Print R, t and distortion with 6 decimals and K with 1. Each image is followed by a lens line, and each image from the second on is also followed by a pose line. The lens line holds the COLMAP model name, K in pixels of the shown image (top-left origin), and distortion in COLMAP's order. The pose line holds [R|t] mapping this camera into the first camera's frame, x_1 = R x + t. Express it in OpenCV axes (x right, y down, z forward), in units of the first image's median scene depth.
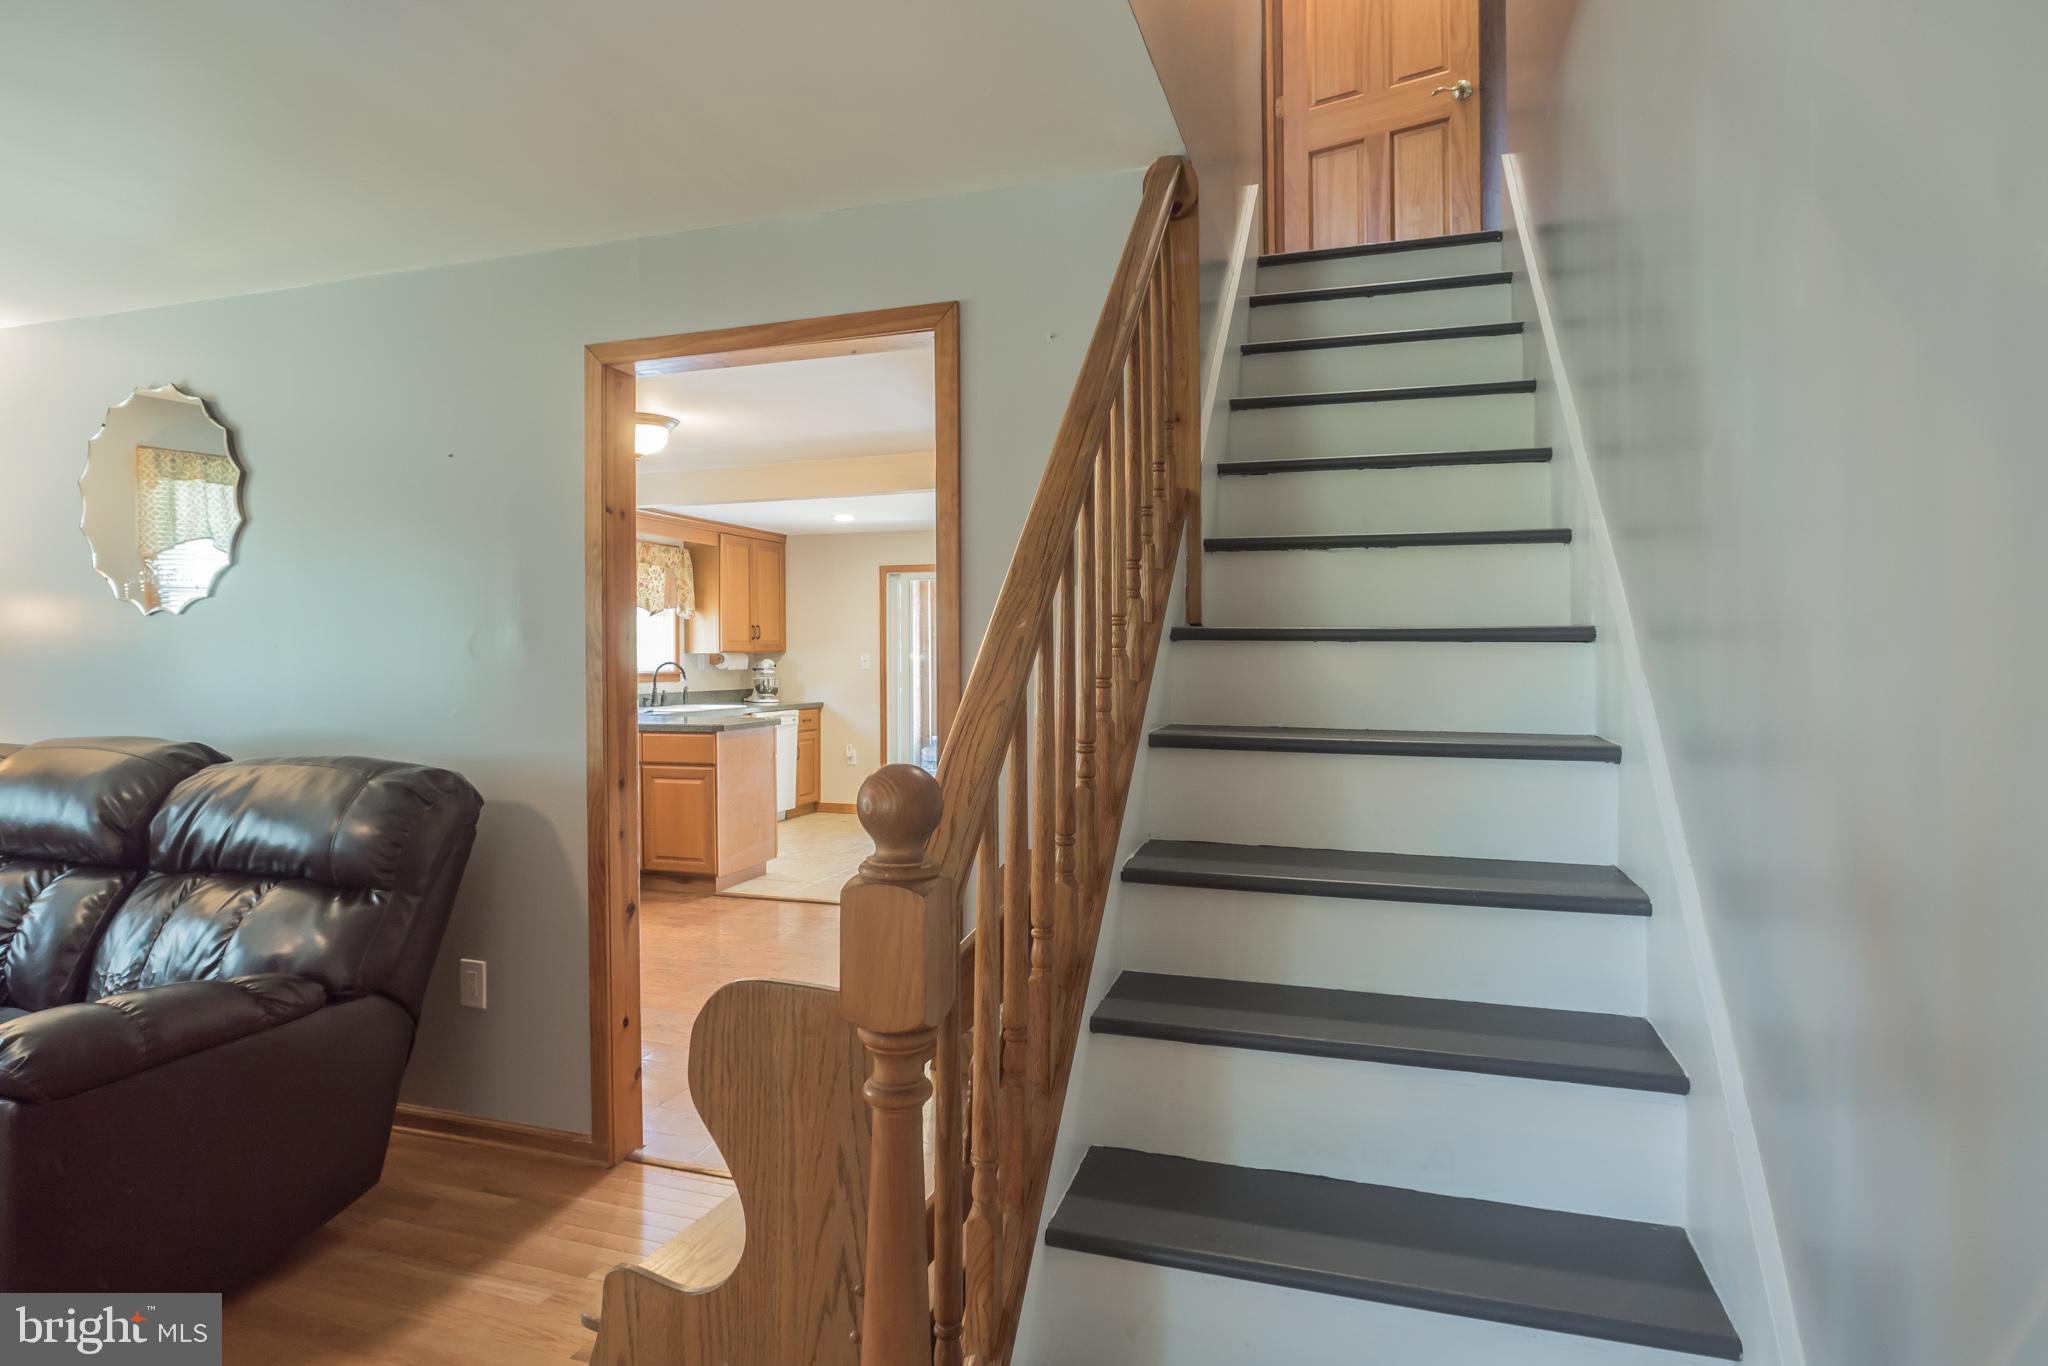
lens RADIAL K [[1119.7, 0, 1020.3], [0, 1119.7, 671.3], [0, 0, 1]] dist [-0.023371, 0.009952]
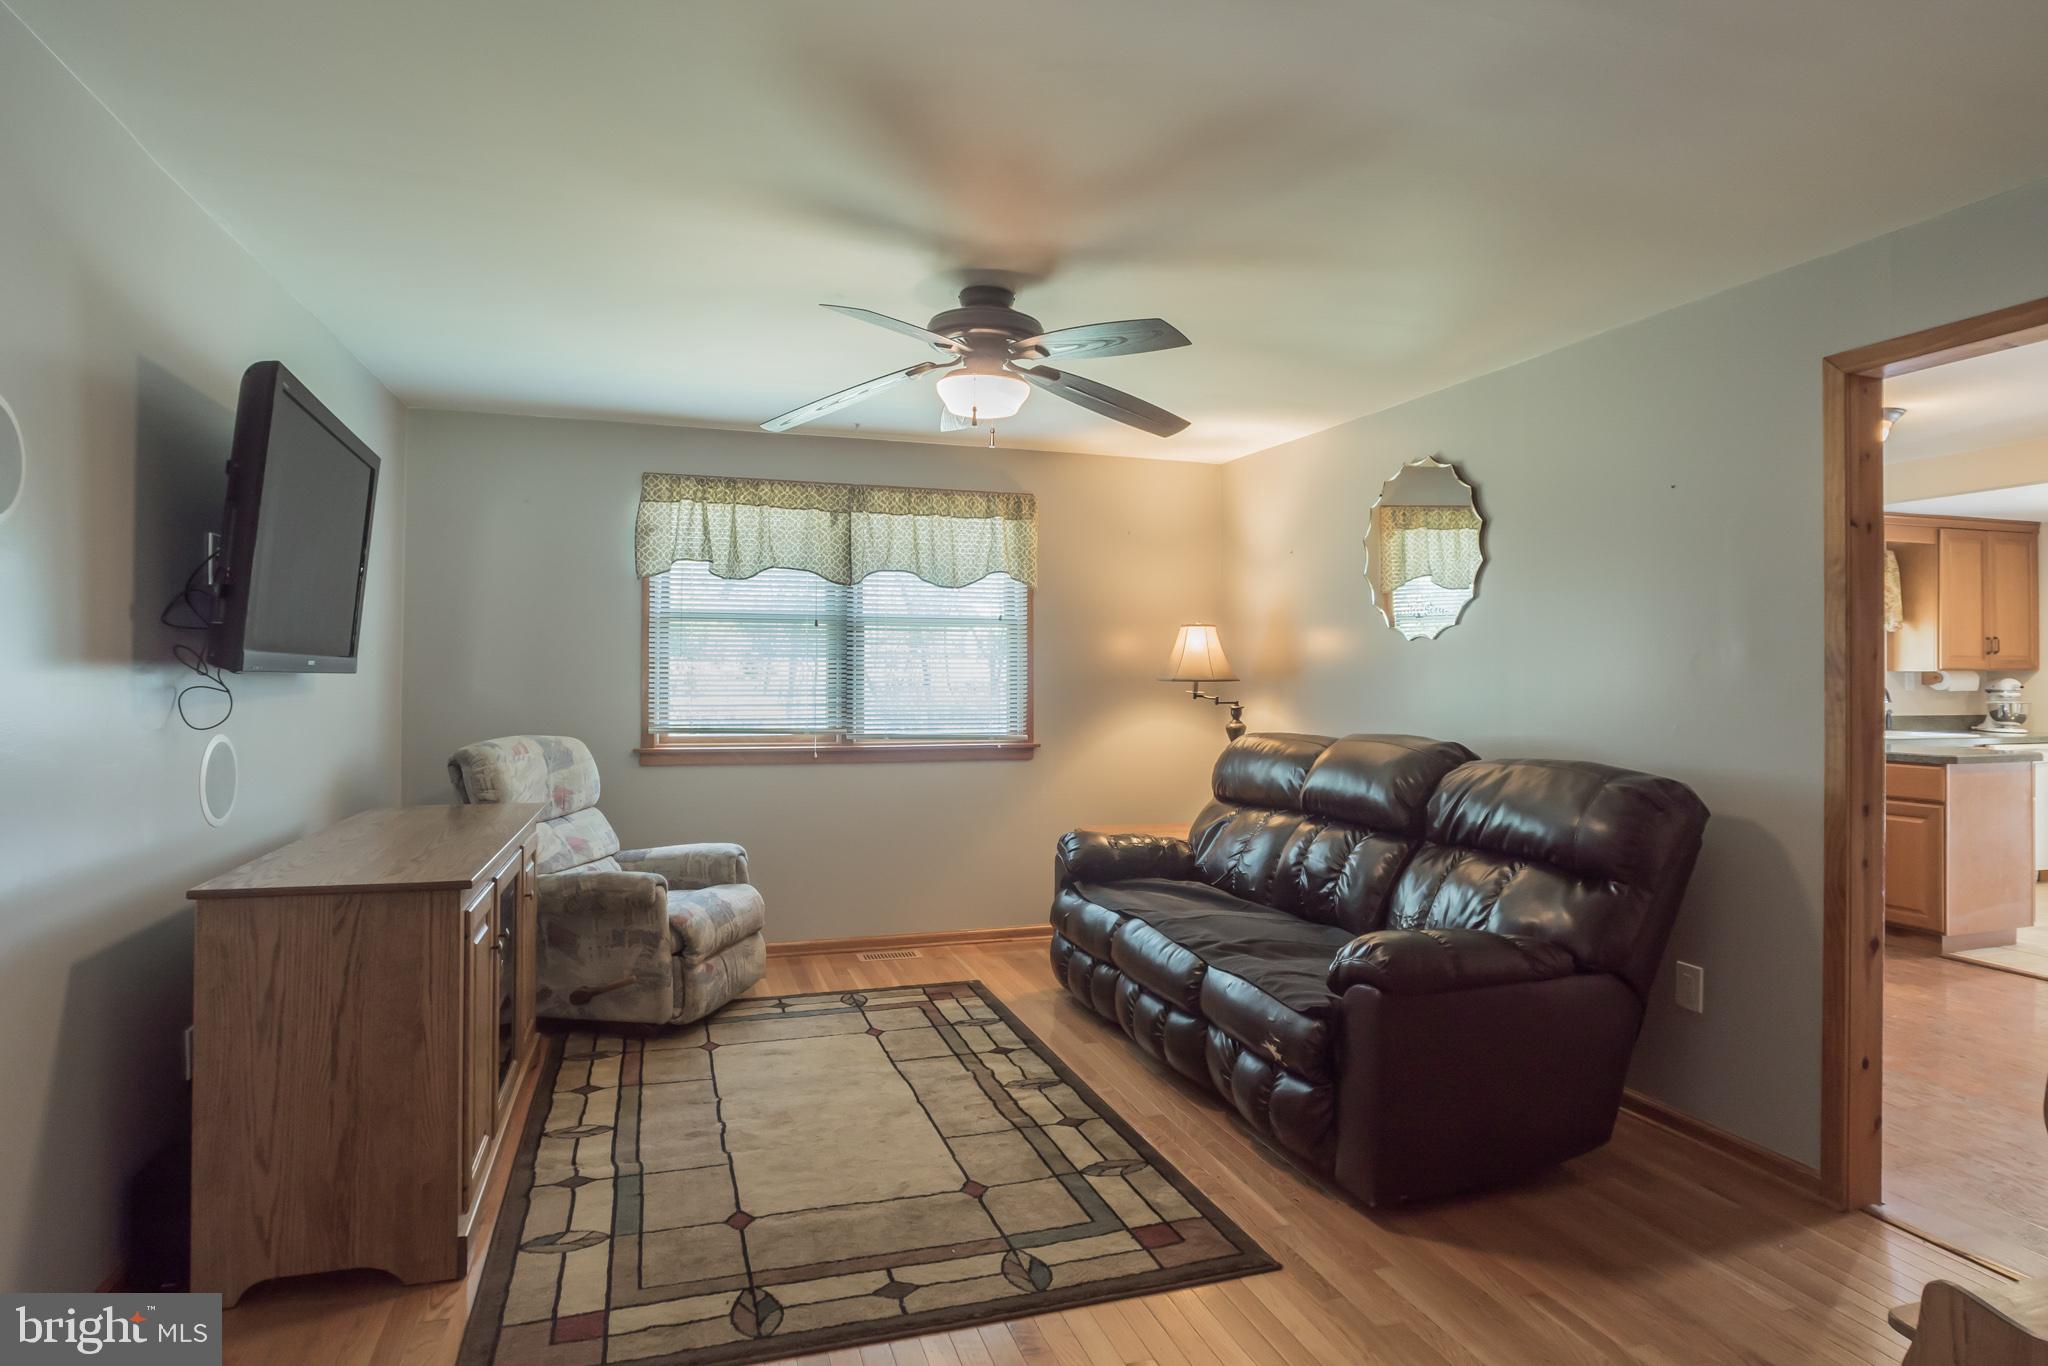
lens RADIAL K [[1119.7, 0, 1029.6], [0, 1119.7, 669.8], [0, 0, 1]] dist [-0.023371, 0.009952]
pose [[0.595220, 0.002390, -0.803559, -0.023448], [-0.015190, 0.999850, -0.008277, 0.000194], [0.803419, 0.017132, 0.595167, -0.135908]]
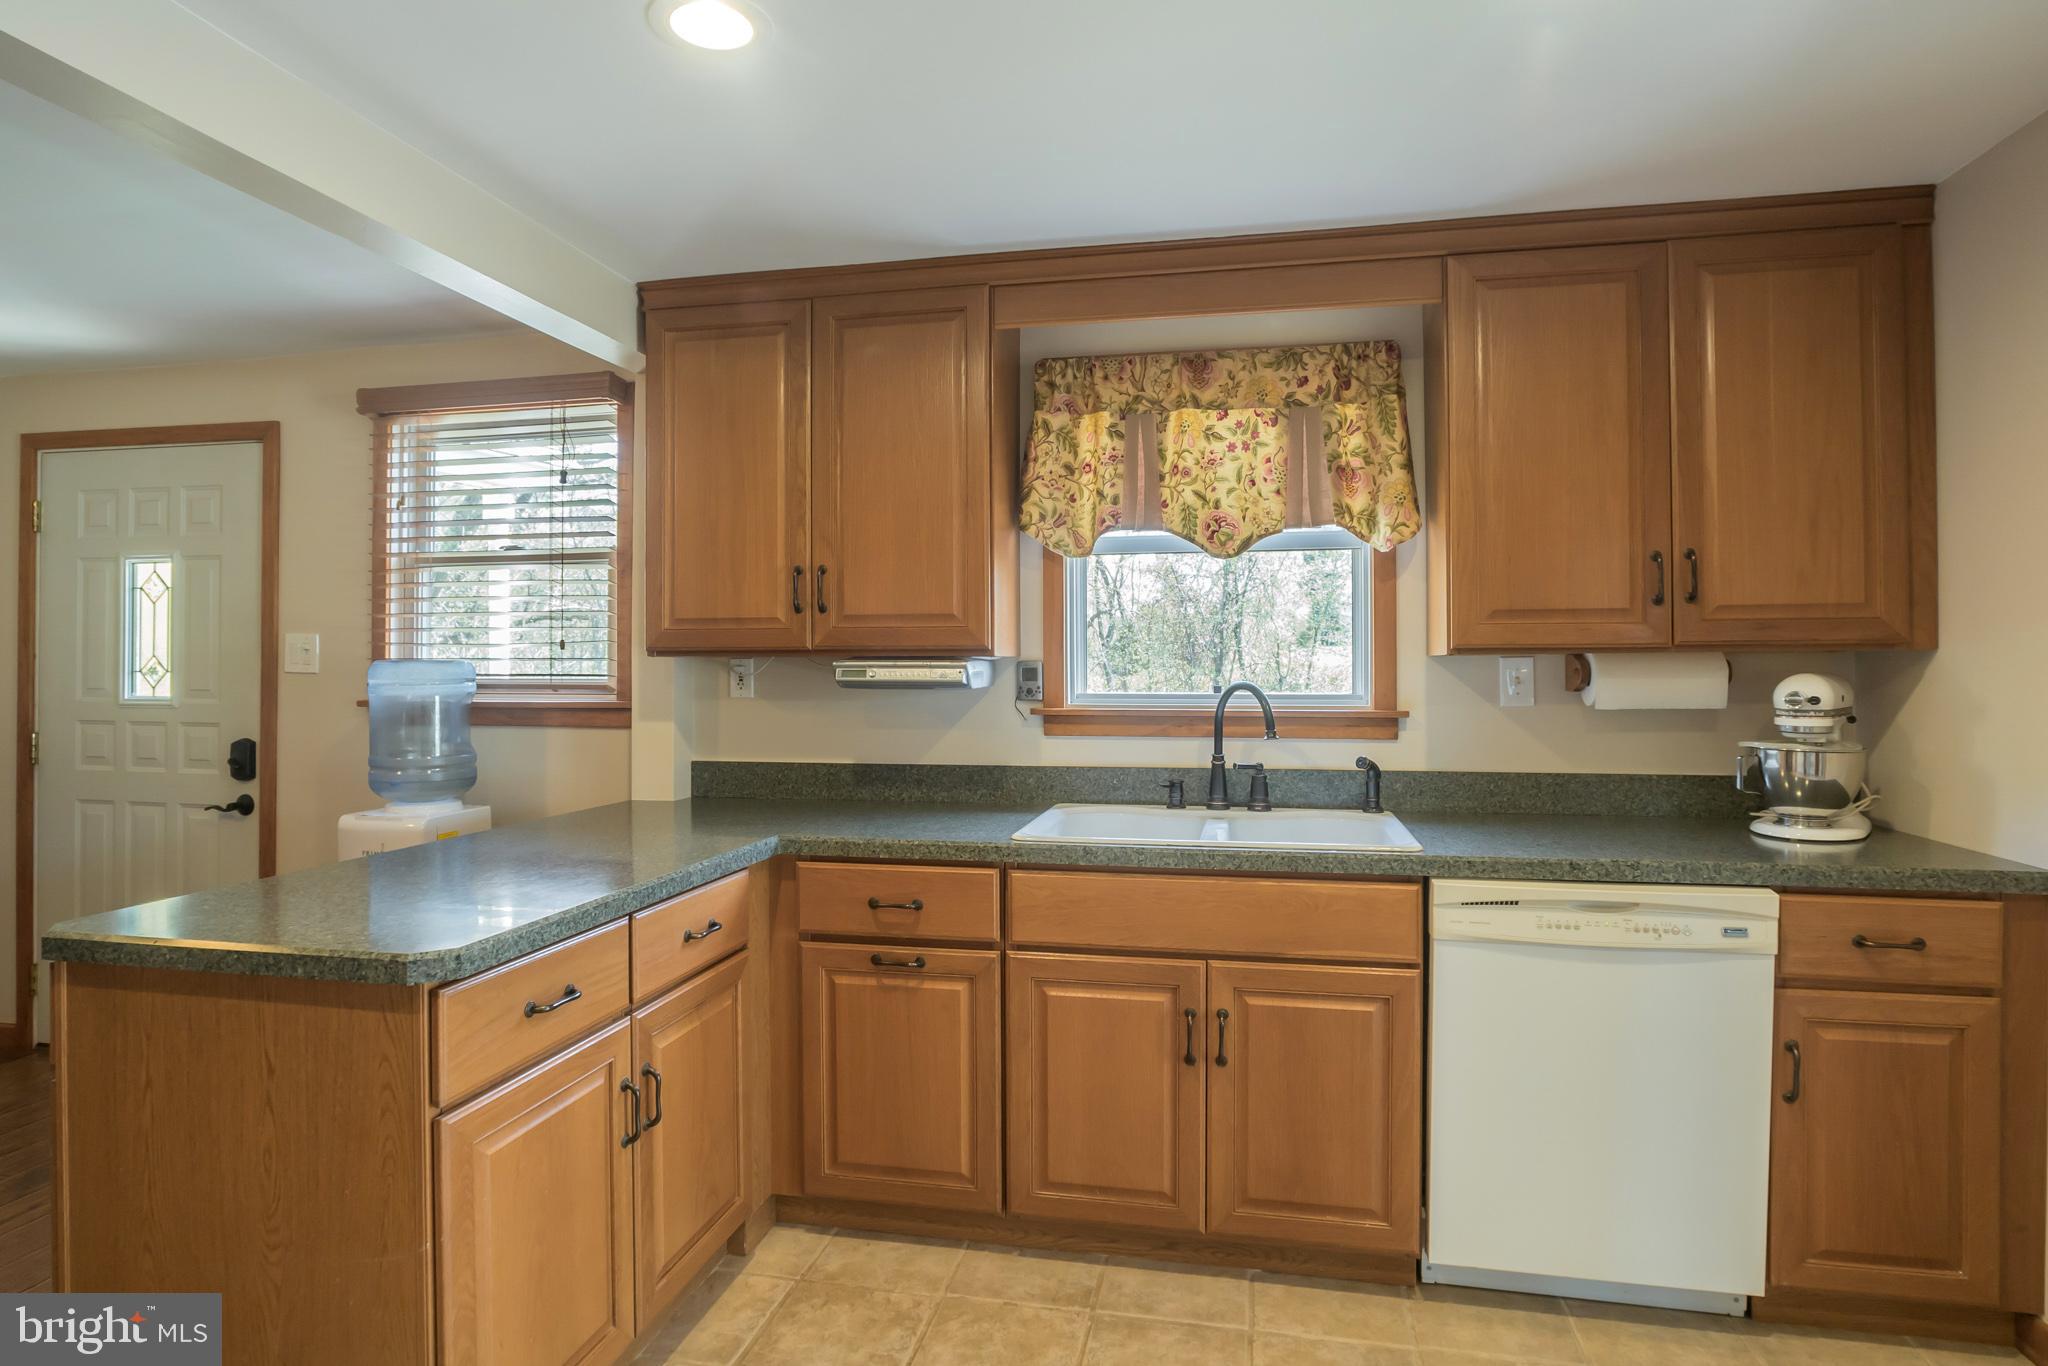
lens RADIAL K [[1119.7, 0, 1022.5], [0, 1119.7, 670.4], [0, 0, 1]] dist [-0.023371, 0.009952]
pose [[0.103651, 0.007296, -0.994587, 0.064575], [-0.010638, 0.999924, 0.006227, -0.041295], [0.994557, 0.009935, 0.103721, 2.828242]]
